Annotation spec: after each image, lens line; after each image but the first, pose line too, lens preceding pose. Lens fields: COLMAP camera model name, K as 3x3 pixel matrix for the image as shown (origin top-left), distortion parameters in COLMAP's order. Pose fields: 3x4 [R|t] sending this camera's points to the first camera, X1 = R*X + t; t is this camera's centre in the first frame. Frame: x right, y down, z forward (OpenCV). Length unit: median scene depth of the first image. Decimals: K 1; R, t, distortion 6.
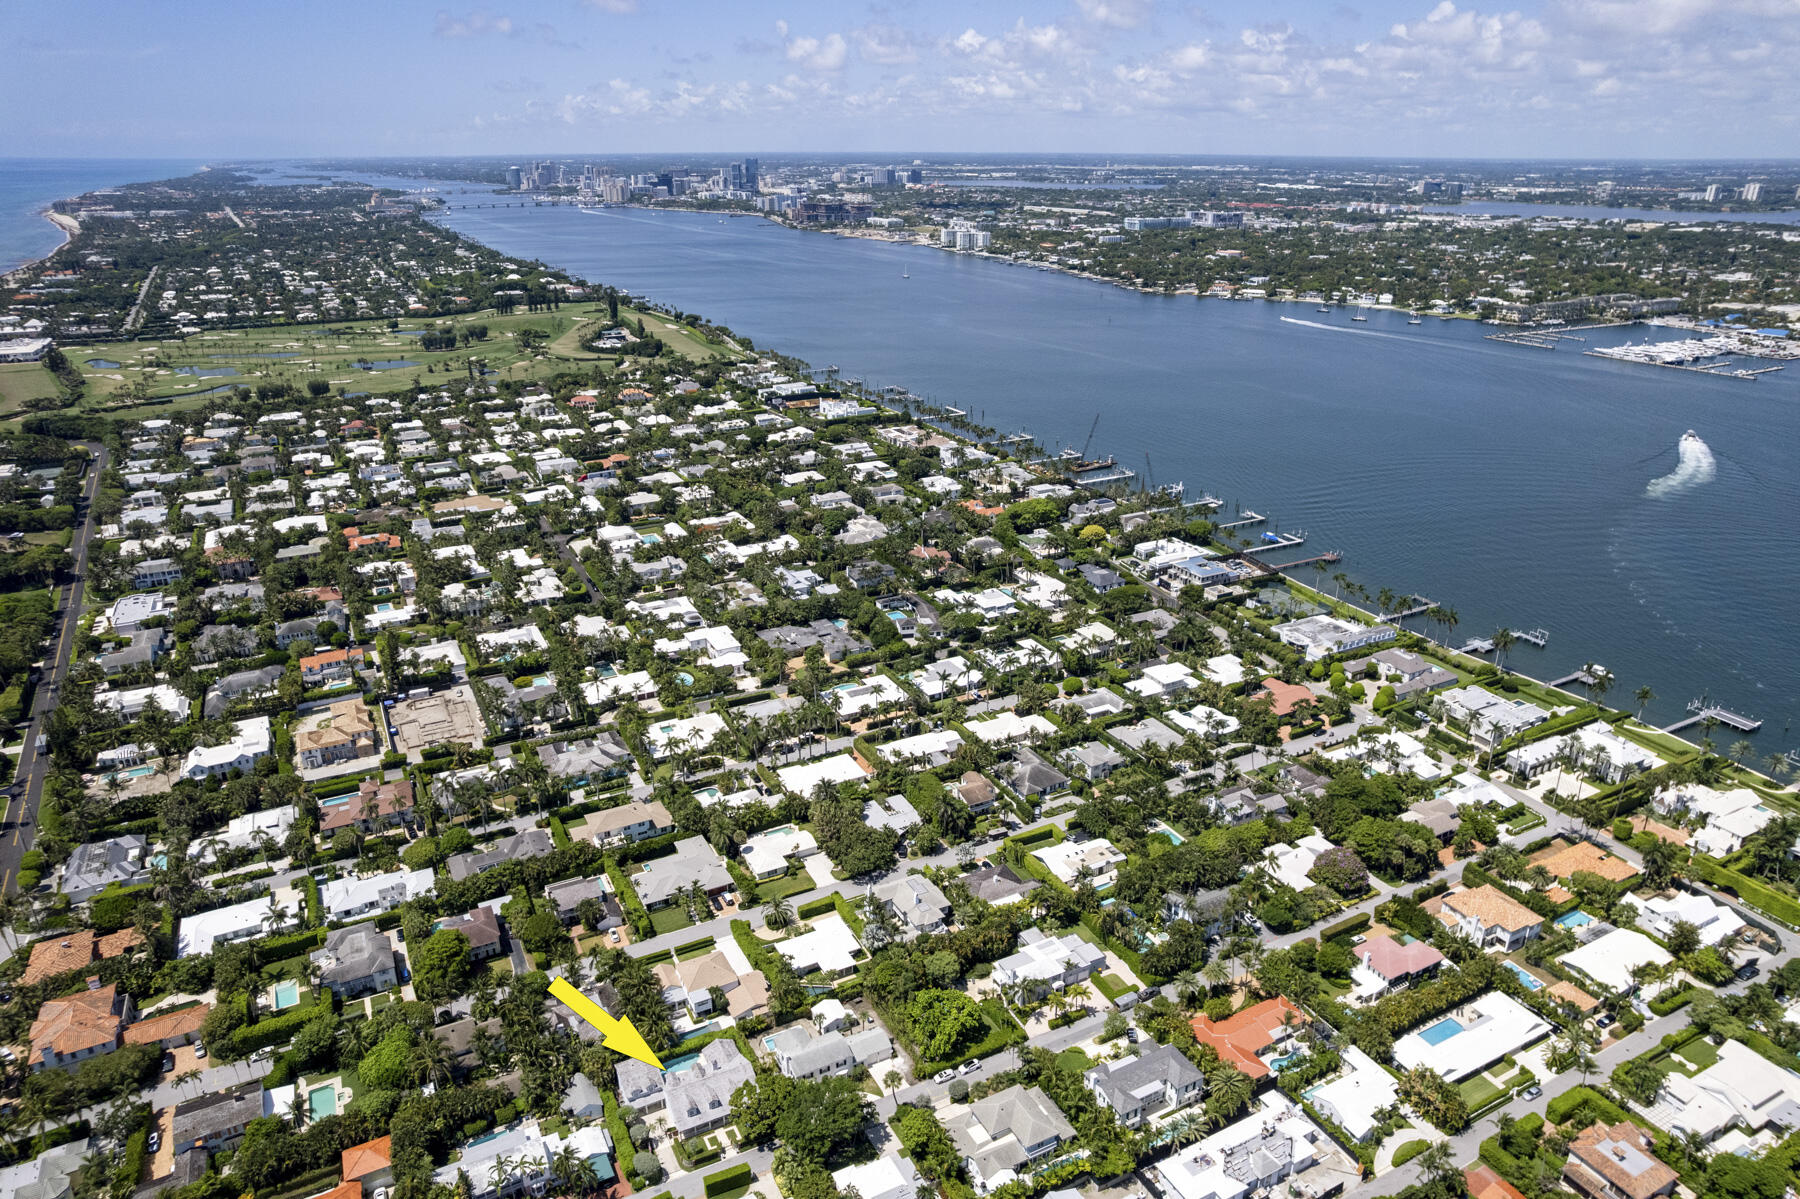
lens RADIAL K [[1155.8, 0, 900.0], [0, 1155.8, 599.5], [0, 0, 1]] dist [-0.074223, 0.066718]
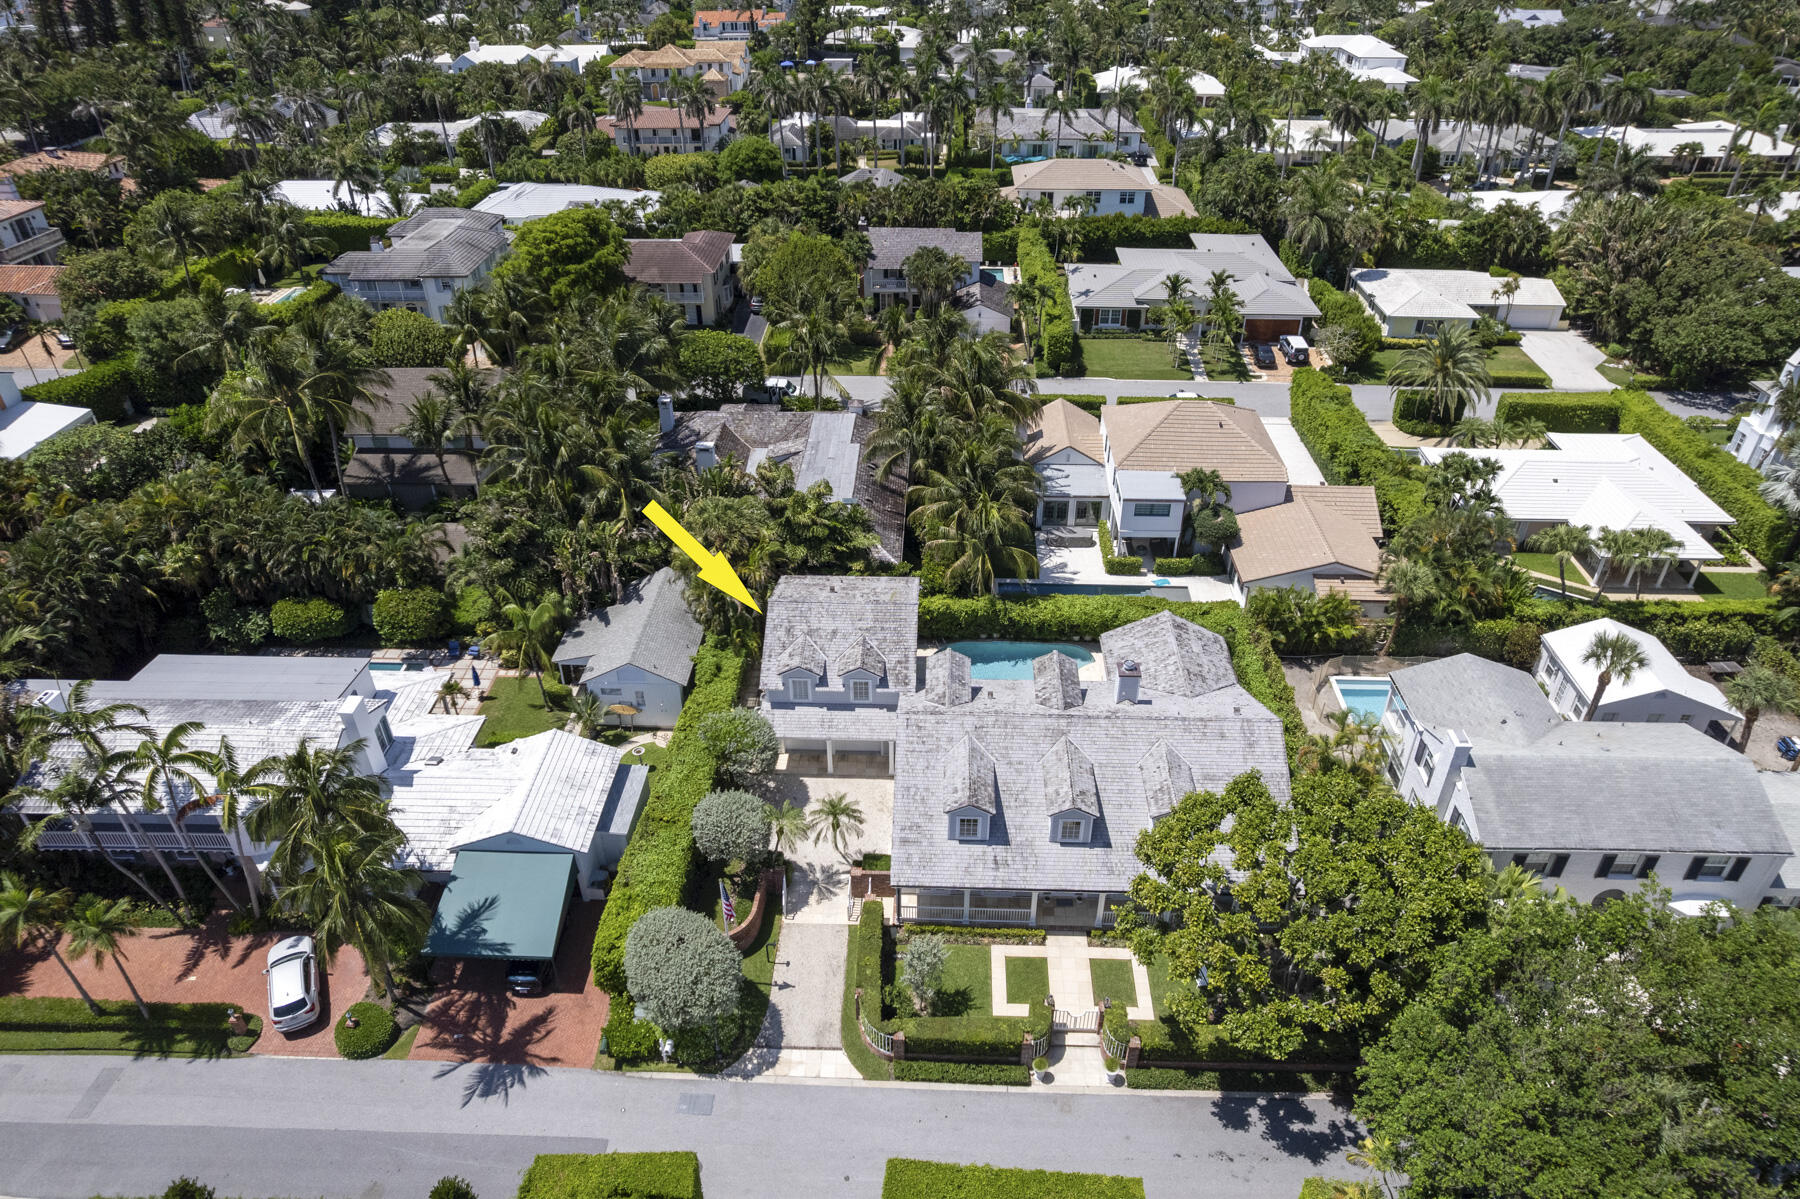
lens RADIAL K [[1155.8, 0, 900.0], [0, 1155.8, 599.5], [0, 0, 1]] dist [-0.074223, 0.066718]
pose [[0.867594, 0.272322, -0.416079, -0.061694], [-0.181417, 0.952386, 0.245047, 0.194259], [0.463000, -0.137117, 0.875688, 0.439192]]
